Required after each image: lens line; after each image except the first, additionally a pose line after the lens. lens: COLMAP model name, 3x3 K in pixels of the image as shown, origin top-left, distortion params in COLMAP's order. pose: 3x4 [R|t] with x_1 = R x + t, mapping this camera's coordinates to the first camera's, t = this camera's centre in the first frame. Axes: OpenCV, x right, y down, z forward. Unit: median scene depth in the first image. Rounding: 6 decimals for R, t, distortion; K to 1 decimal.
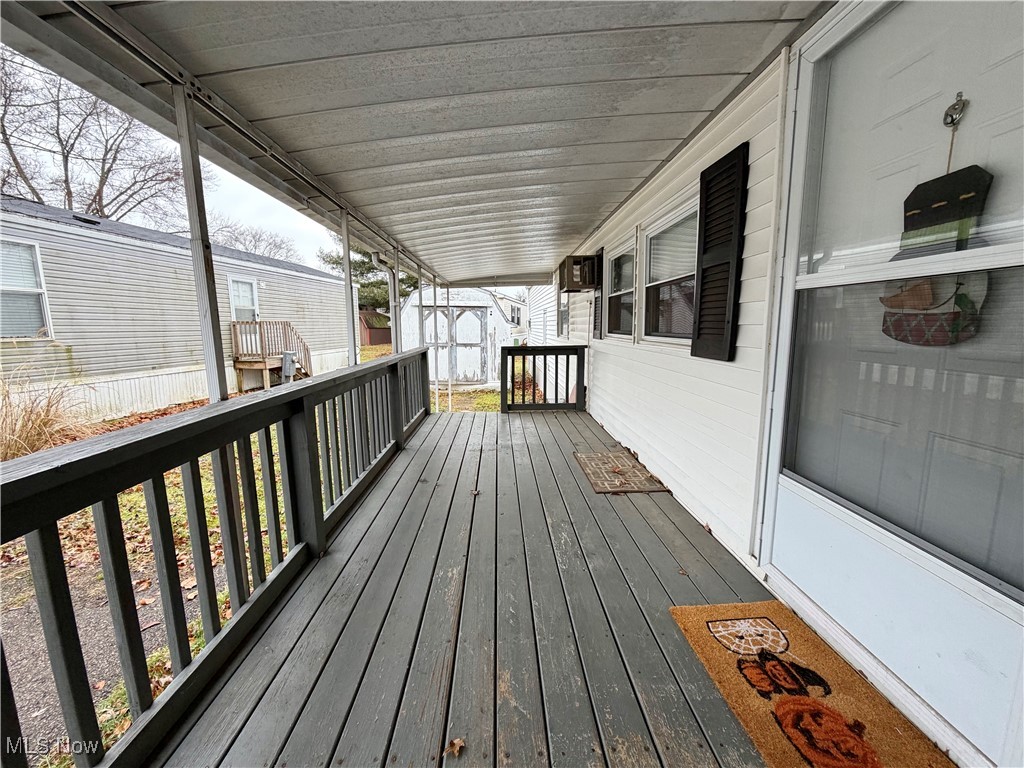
lens RADIAL K [[405.9, 0, 513.3], [0, 405.9, 384.8], [0, 0, 1]] dist [-0.000251, -0.000276]
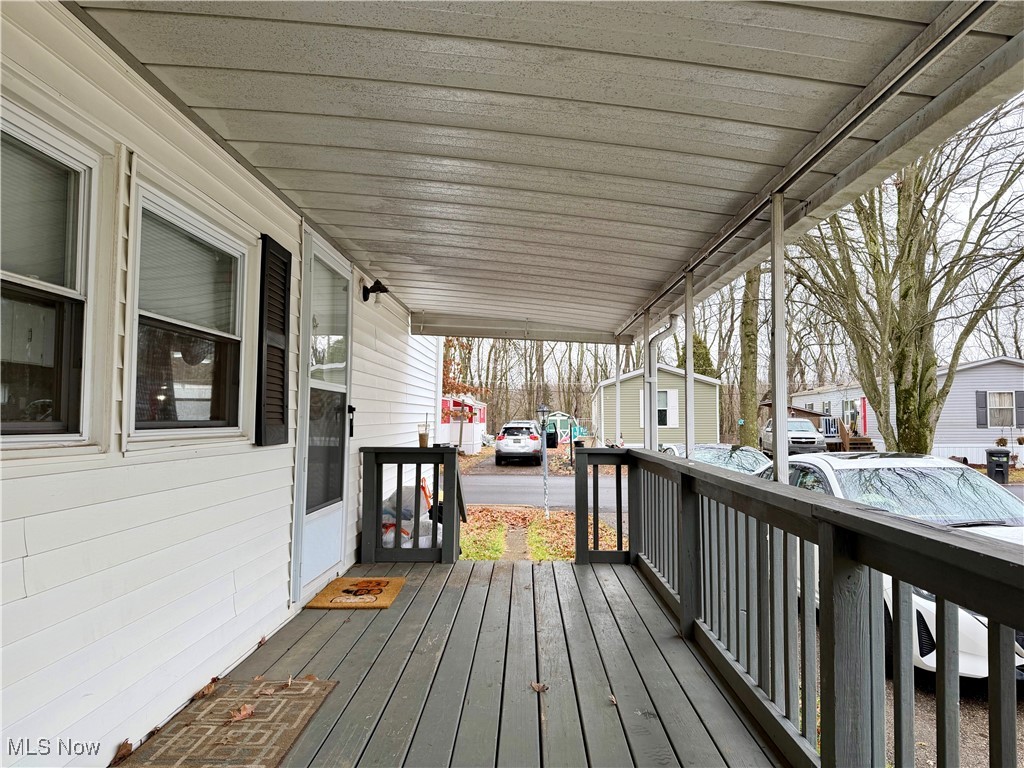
lens RADIAL K [[713.5, 0, 511.4], [0, 713.5, 388.0], [0, 0, 1]] dist [0.091787, -0.128337]
pose [[-0.998365, 0.004825, 0.056948, -0.110882], [0.010606, 0.994764, 0.101647, -0.262689], [-0.056159, 0.102085, -0.993189, 1.921423]]
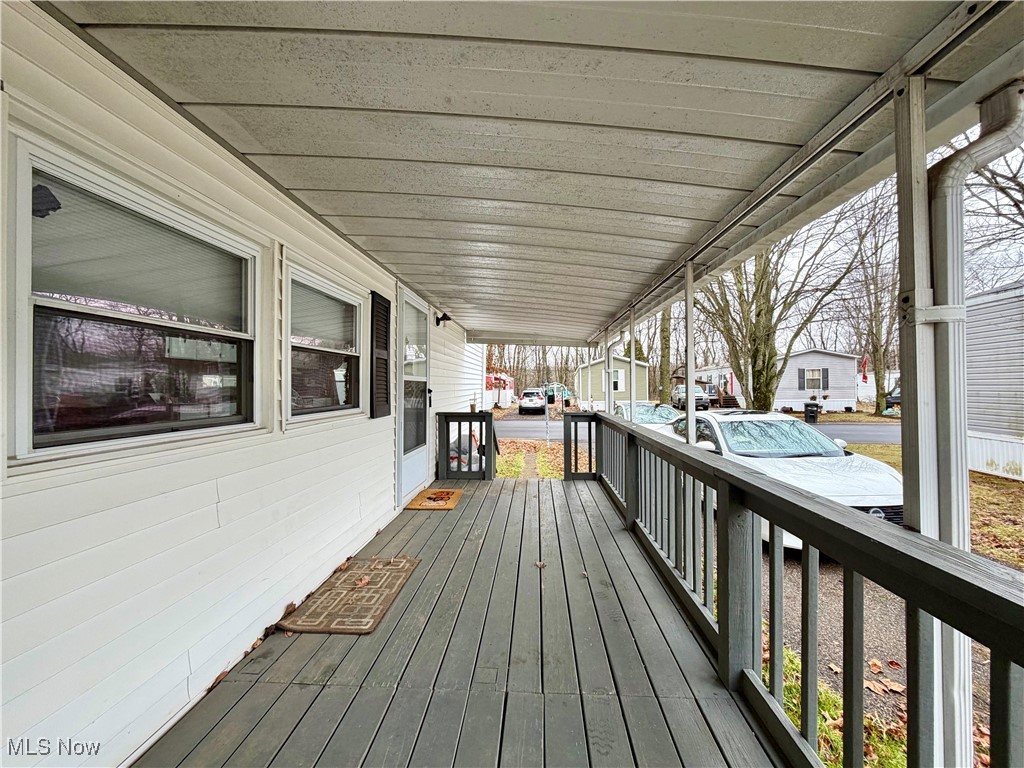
lens RADIAL K [[405.9, 0, 513.3], [0, 405.9, 384.8], [0, 0, 1]] dist [-0.000251, -0.000276]
pose [[-0.995437, 0.012435, 0.094608, -0.121066], [0.025983, 0.989331, 0.143349, -0.292290], [-0.091816, 0.145153, -0.985140, 1.830594]]
